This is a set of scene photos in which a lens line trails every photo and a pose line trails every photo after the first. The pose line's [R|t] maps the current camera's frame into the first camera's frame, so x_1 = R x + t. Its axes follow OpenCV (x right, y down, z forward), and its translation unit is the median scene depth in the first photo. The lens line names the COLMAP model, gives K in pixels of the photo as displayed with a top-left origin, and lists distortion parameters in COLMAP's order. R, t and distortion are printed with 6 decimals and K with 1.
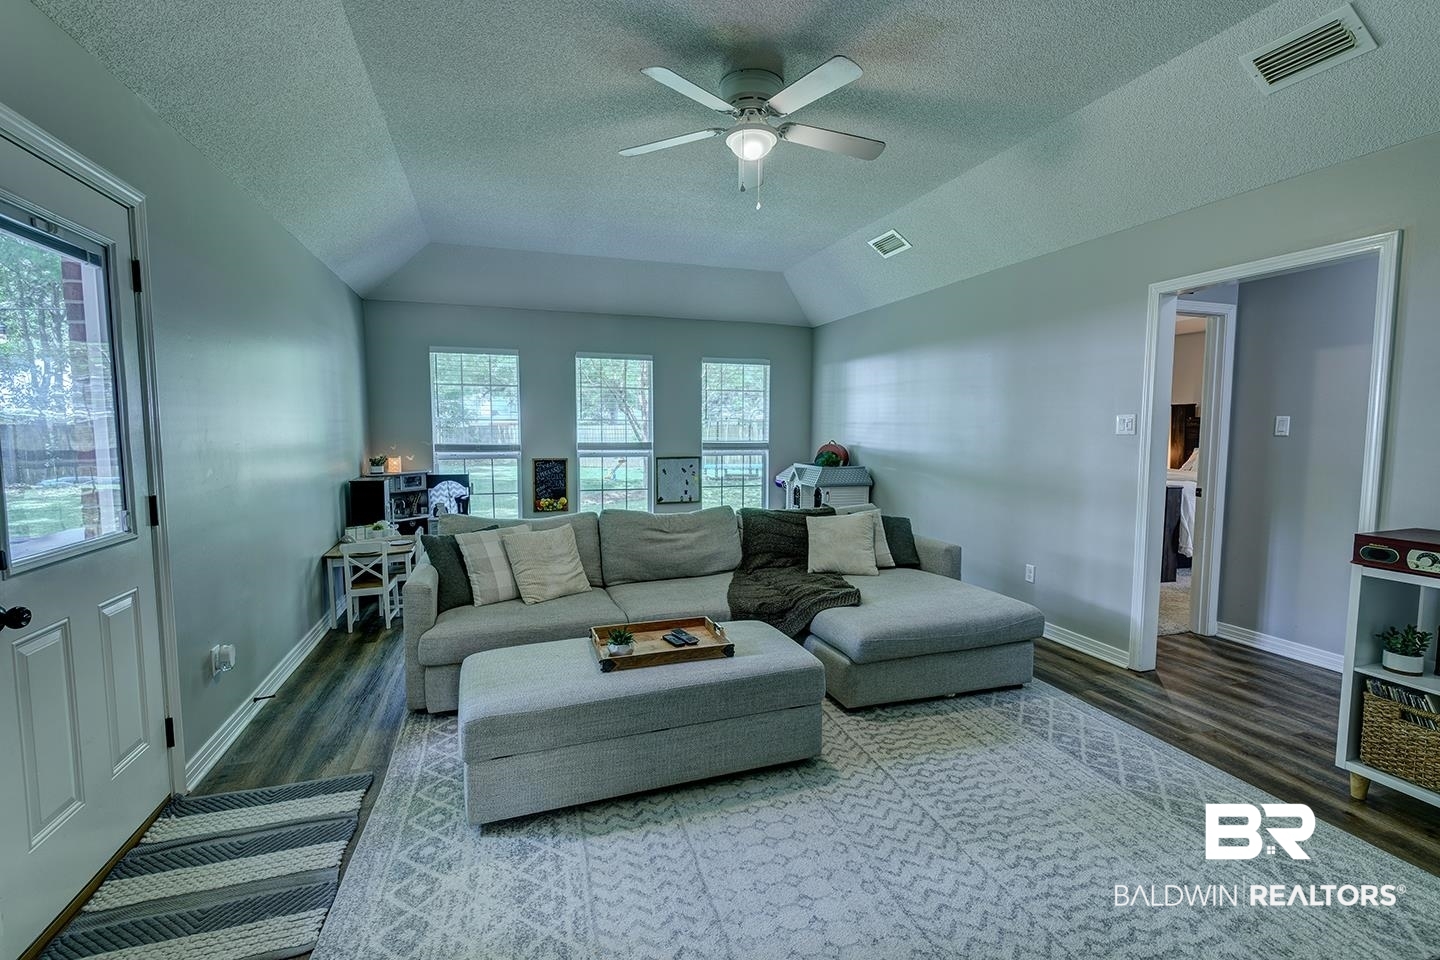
lens RADIAL K [[649.4, 0, 725.7], [0, 649.4, 480.7], [0, 0, 1]] dist [0.011859, -0.006120]
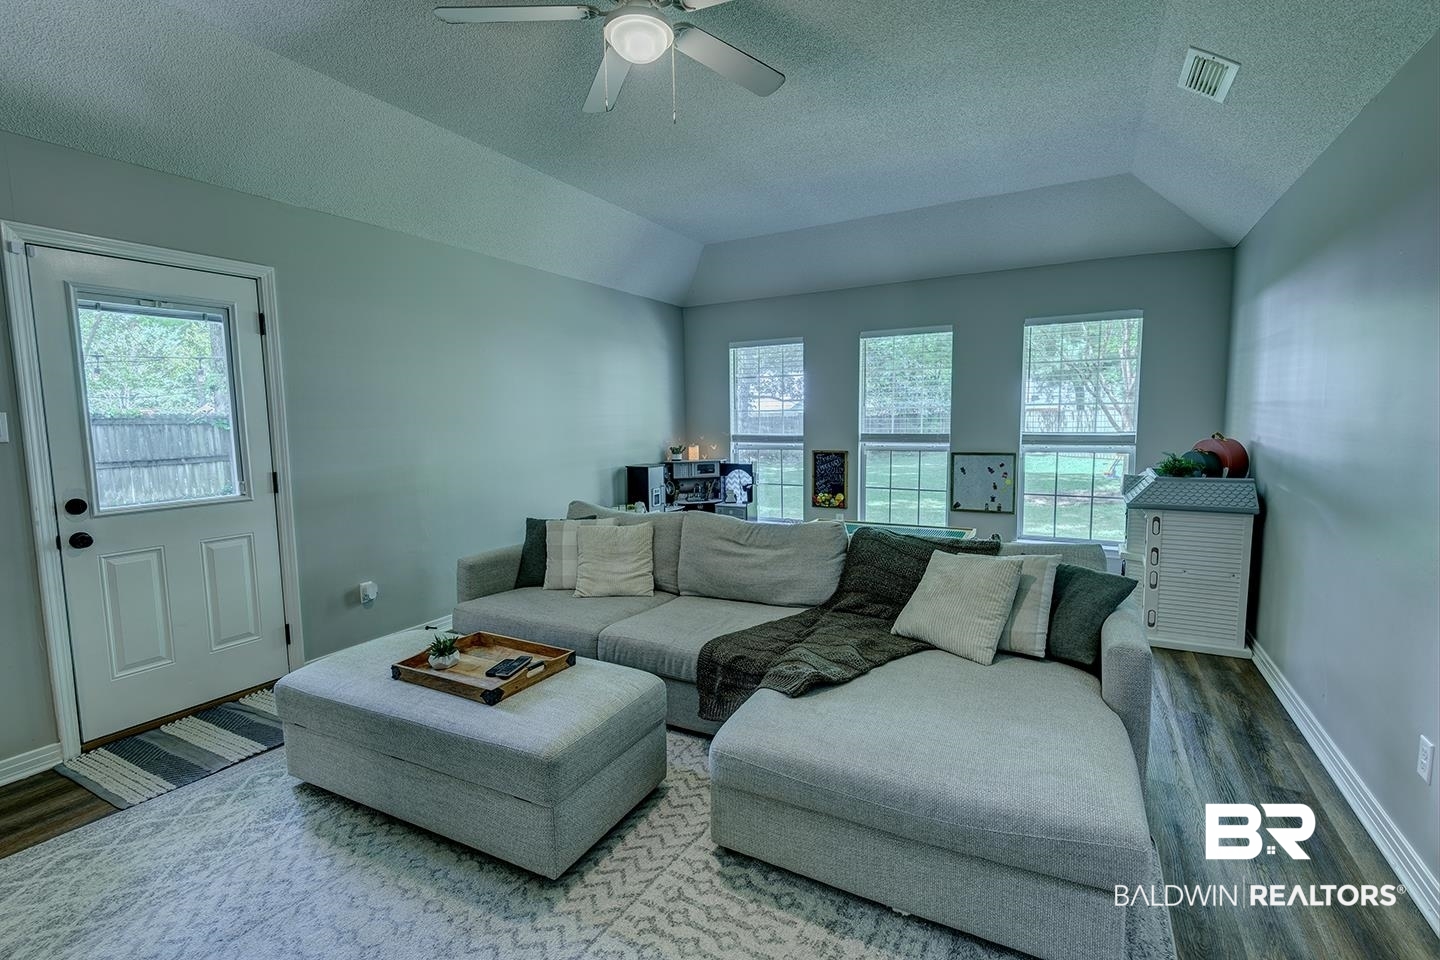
lens RADIAL K [[649.4, 0, 717.4], [0, 649.4, 480.5], [0, 0, 1]] dist [0.011859, -0.006120]
pose [[0.675563, 0.059676, -0.734883, 0.328776], [-0.044979, 0.998198, 0.039711, -0.022988], [0.735929, 0.006227, 0.677030, 0.274395]]
